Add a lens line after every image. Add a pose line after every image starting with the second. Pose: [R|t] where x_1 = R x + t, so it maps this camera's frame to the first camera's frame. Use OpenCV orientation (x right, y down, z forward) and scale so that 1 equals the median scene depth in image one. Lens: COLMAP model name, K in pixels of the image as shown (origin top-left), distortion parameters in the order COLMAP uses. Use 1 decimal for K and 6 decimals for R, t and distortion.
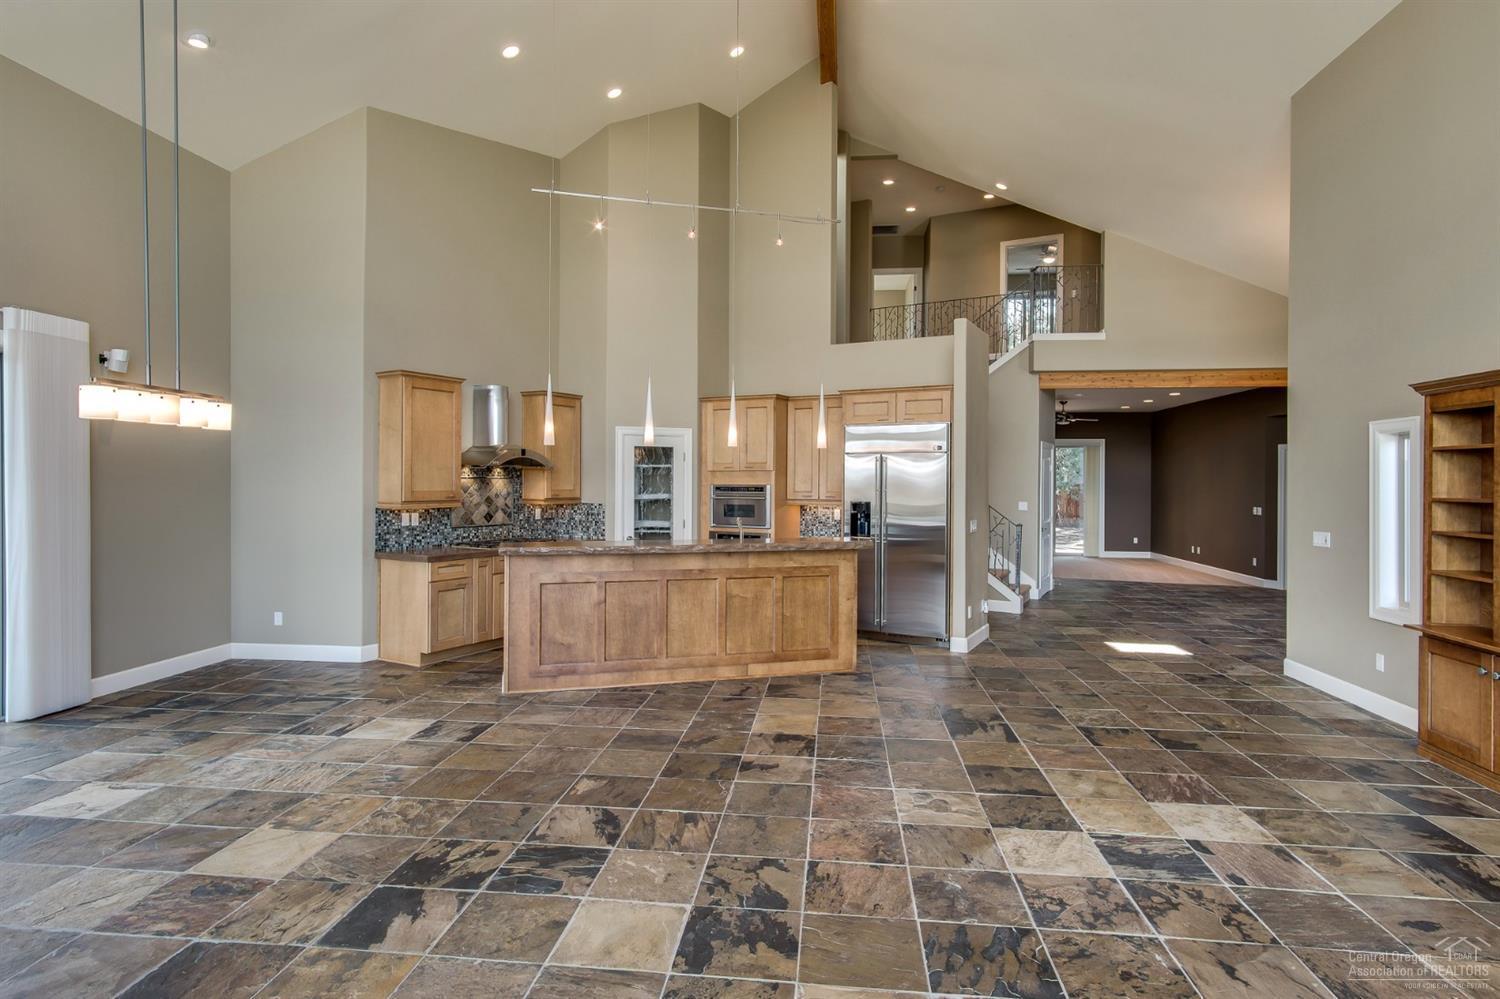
lens RADIAL K [[806.8, 0, 752.4], [0, 806.8, 483.3], [0, 0, 1]] dist [0.005768, 0.002043]
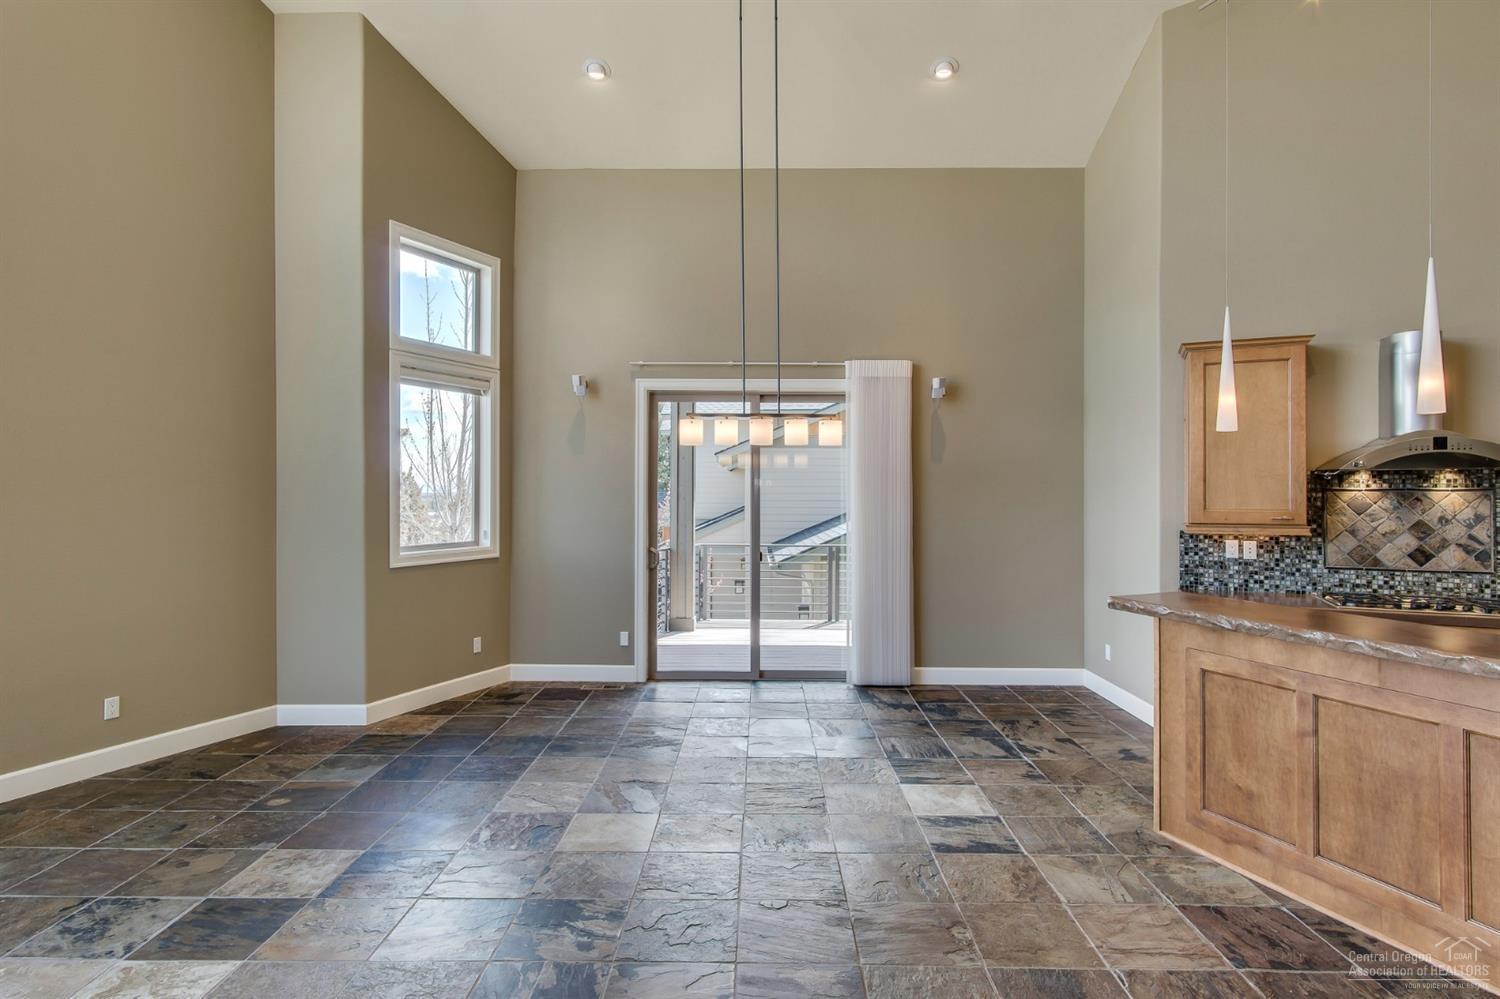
lens RADIAL K [[806.8, 0, 752.4], [0, 806.8, 483.3], [0, 0, 1]] dist [0.005768, 0.002043]
pose [[0.092100, -0.016808, -0.995608, 0.312315], [-0.004115, 0.999843, -0.017260, 0.001107], [0.995741, 0.005687, 0.092017, 0.659710]]
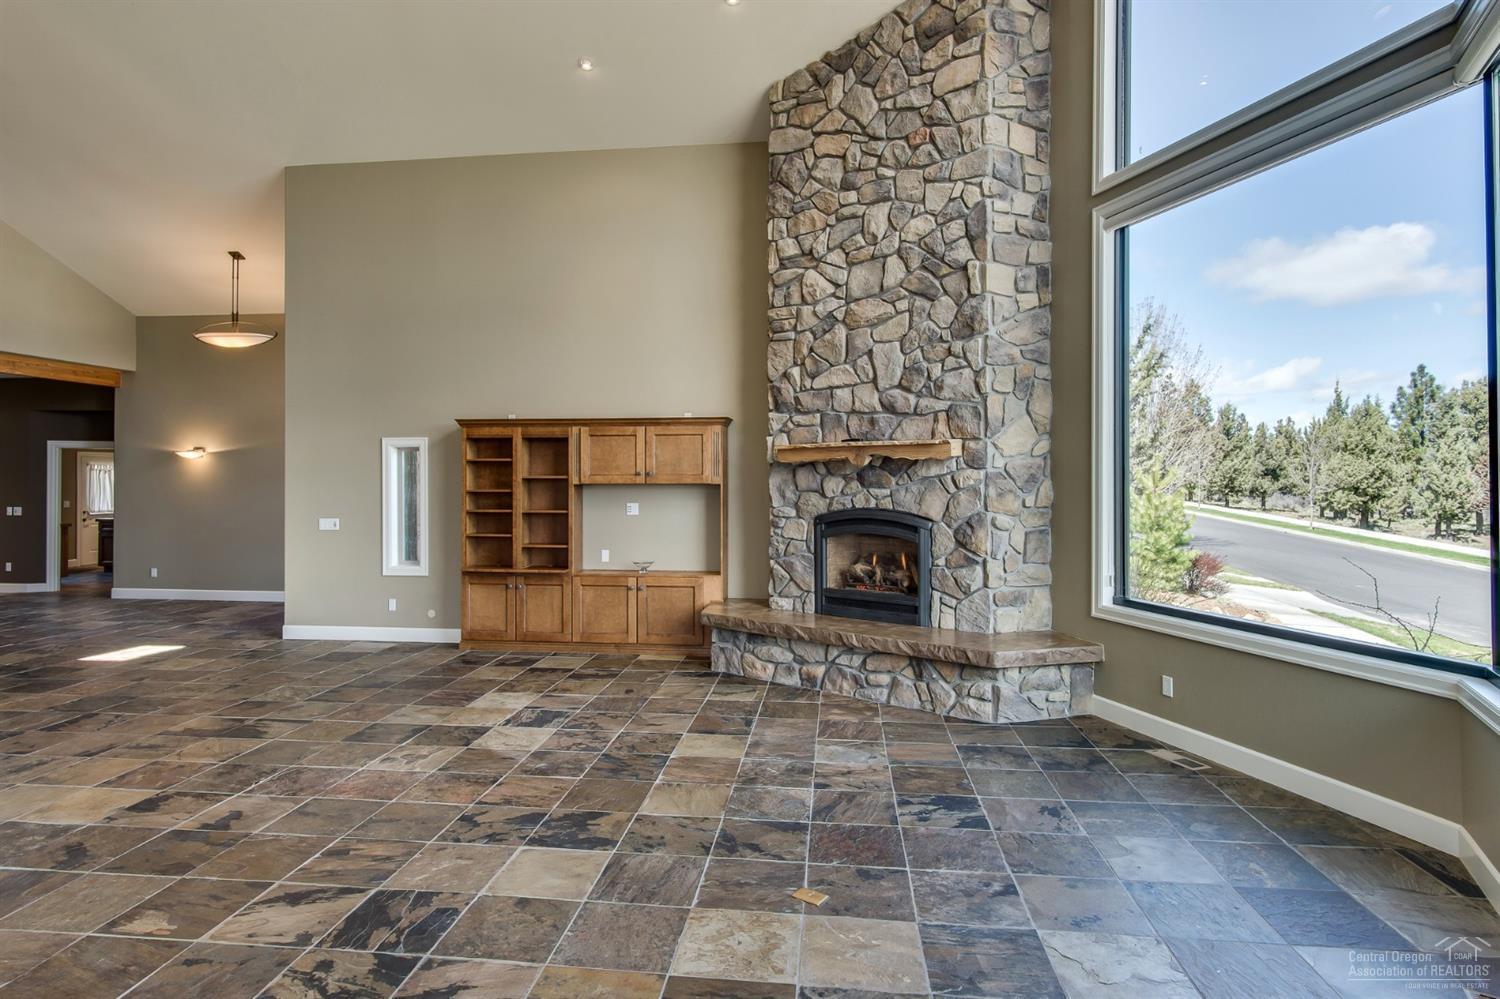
lens RADIAL K [[806.8, 0, 752.4], [0, 806.8, 483.3], [0, 0, 1]] dist [0.005768, 0.002043]
pose [[-0.005369, -0.005650, 0.999970, -0.663250], [0.000690, 0.999984, 0.005653, -0.003989], [-0.999985, 0.000721, -0.005365, 0.360423]]
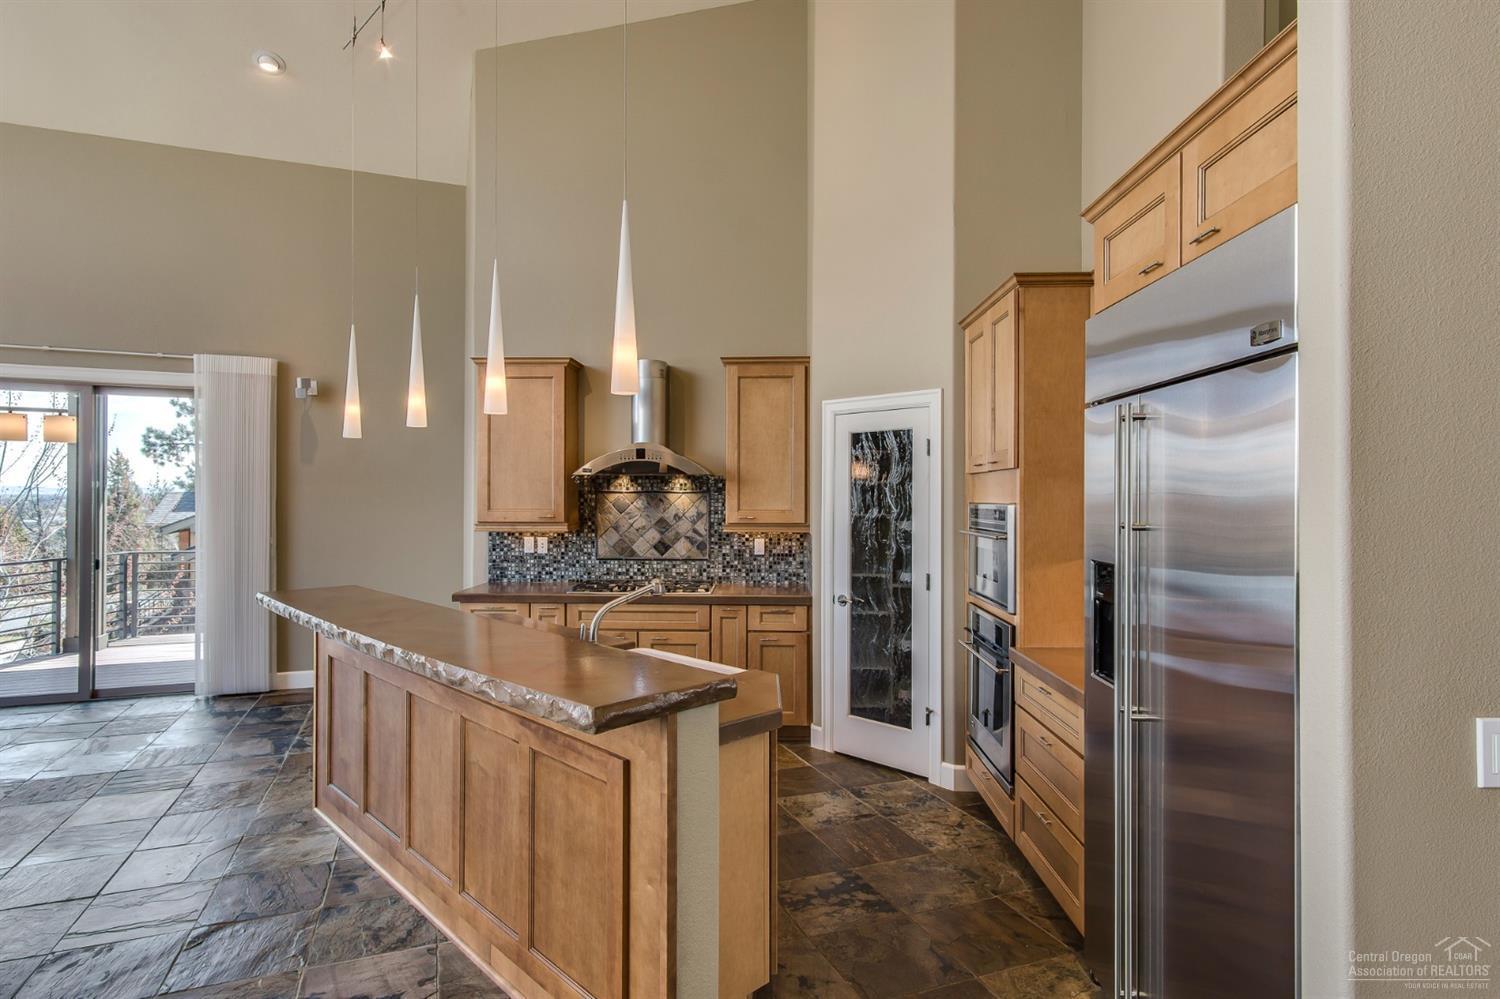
lens RADIAL K [[813.9, 0, 742.5], [0, 813.9, 496.6], [0, 0, 1]] dist [0.002875, 0.001018]
pose [[0.455744, -0.004434, -0.890100, 0.492110], [-0.003151, 0.999973, -0.006595, 0.002468], [0.890105, 0.005810, 0.455718, 1.056133]]
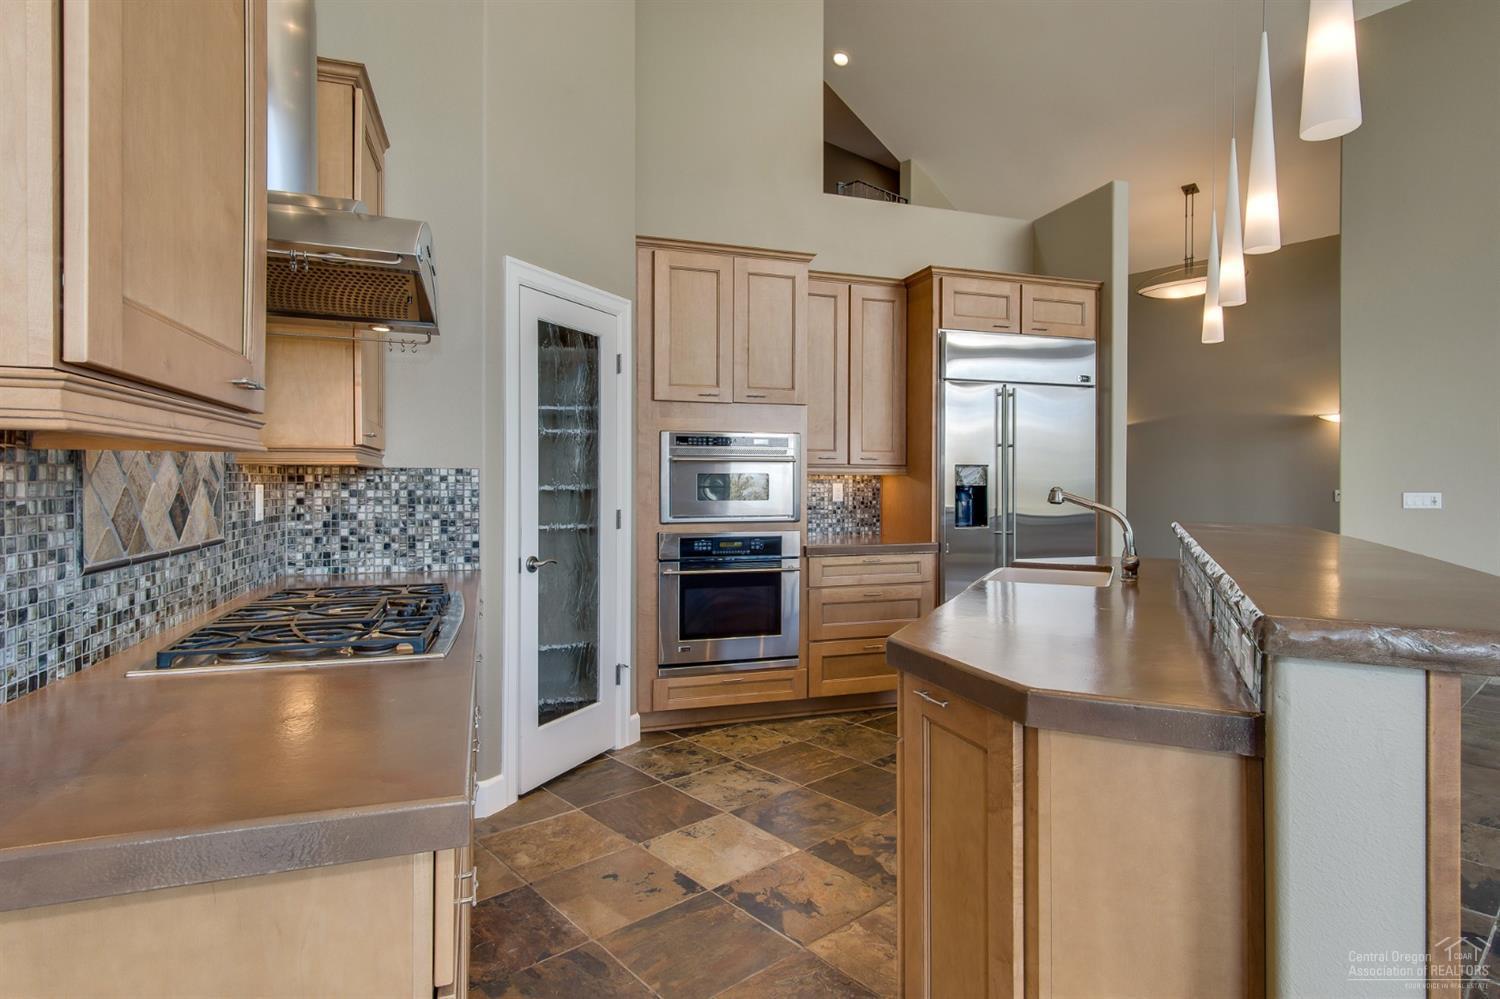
lens RADIAL K [[792.4, 0, 754.0], [0, 792.4, 505.5], [0, 0, 1]] dist [0.003325, 0.000379]
pose [[0.680191, -0.025413, 0.732594, -0.546579], [0.004406, 0.999523, 0.030582, 0.047697], [-0.733021, -0.017573, 0.679979, 1.040975]]
